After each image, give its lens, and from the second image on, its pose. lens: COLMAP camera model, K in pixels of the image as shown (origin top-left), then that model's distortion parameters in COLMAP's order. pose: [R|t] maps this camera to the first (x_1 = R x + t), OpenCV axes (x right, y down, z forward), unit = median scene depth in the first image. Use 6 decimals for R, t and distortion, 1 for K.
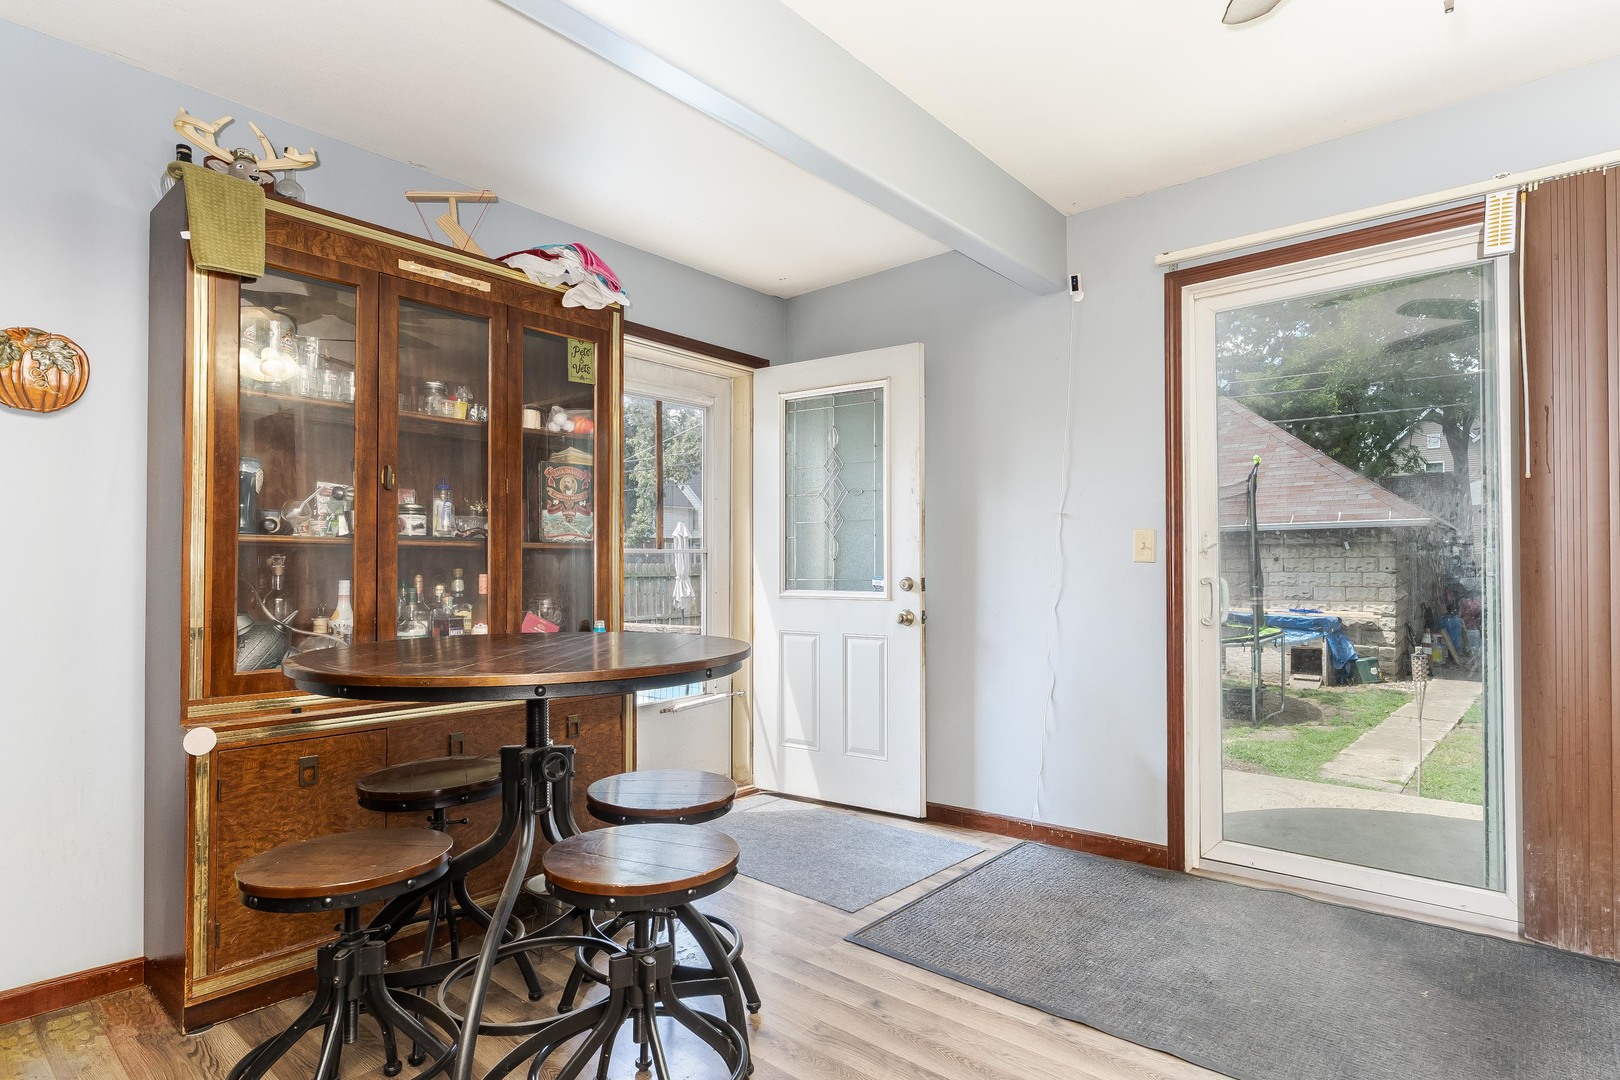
lens RADIAL K [[841.0, 0, 810.6], [0, 841.0, 551.1], [0, 0, 1]] dist [0.000098, 0.001049]
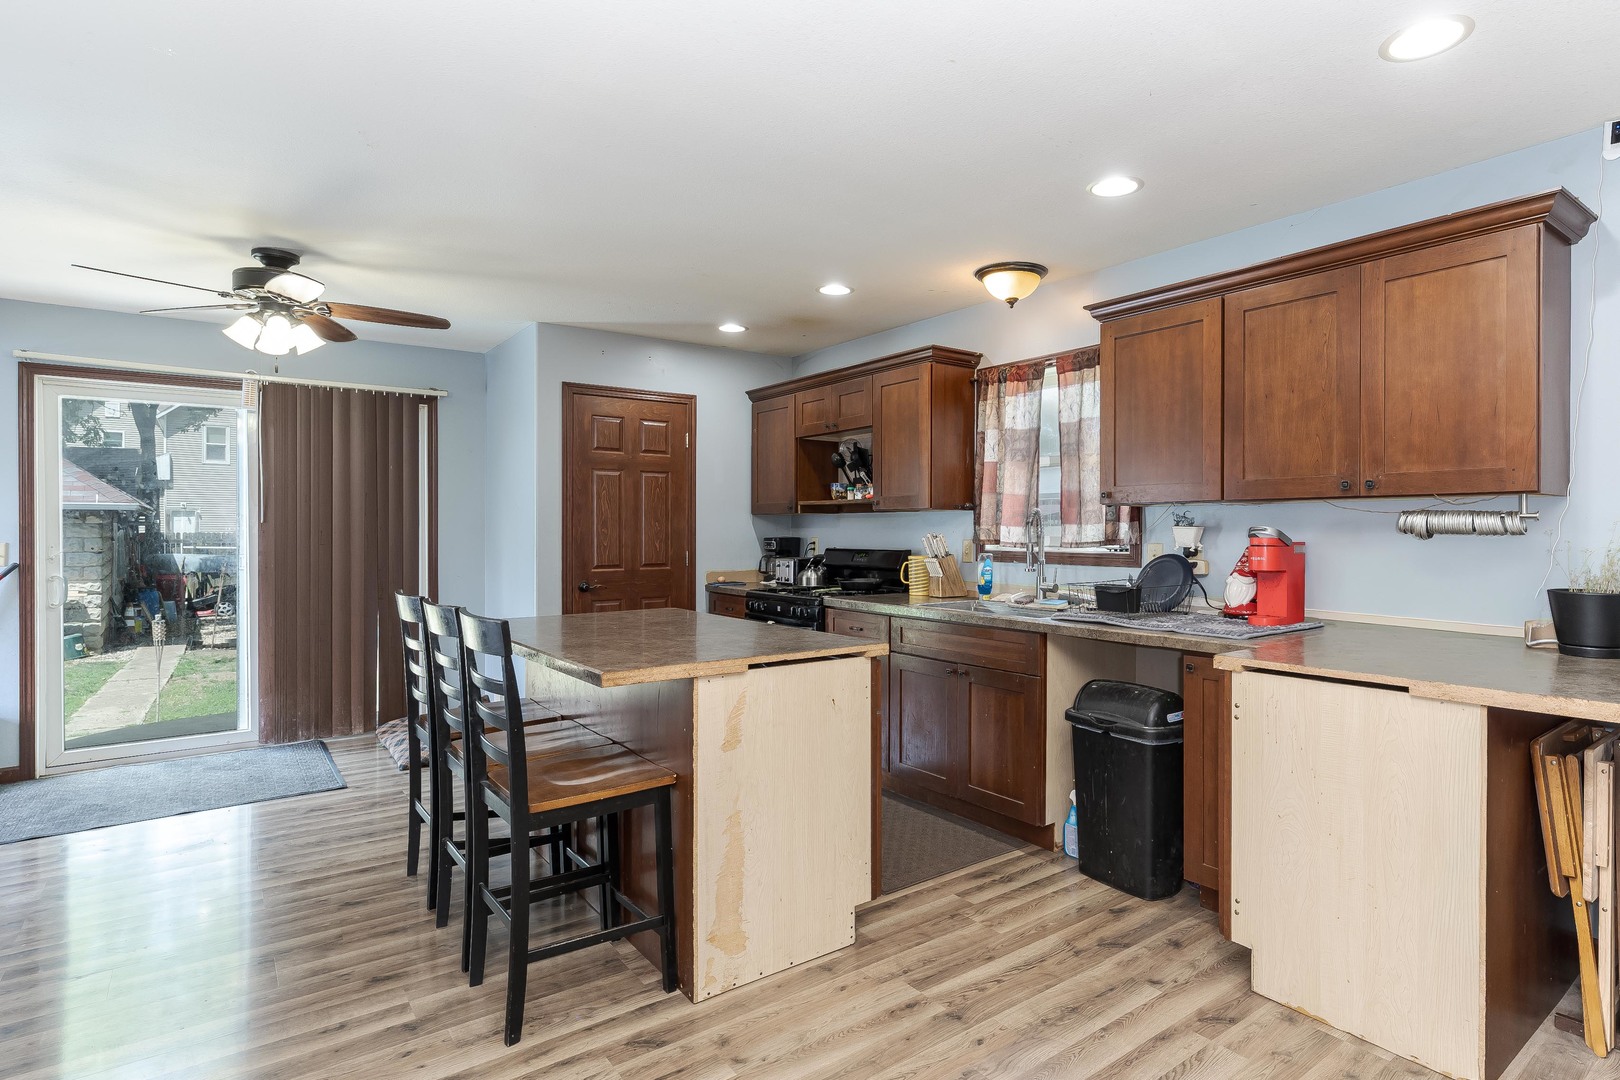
lens RADIAL K [[841.0, 0, 812.3], [0, 841.0, 538.4], [0, 0, 1]] dist [0.000098, 0.001049]
pose [[0.234354, -0.007910, 0.972119, -0.134686], [-0.009936, 0.999895, 0.010531, -0.012985], [-0.972101, -0.012127, 0.234251, -0.131891]]
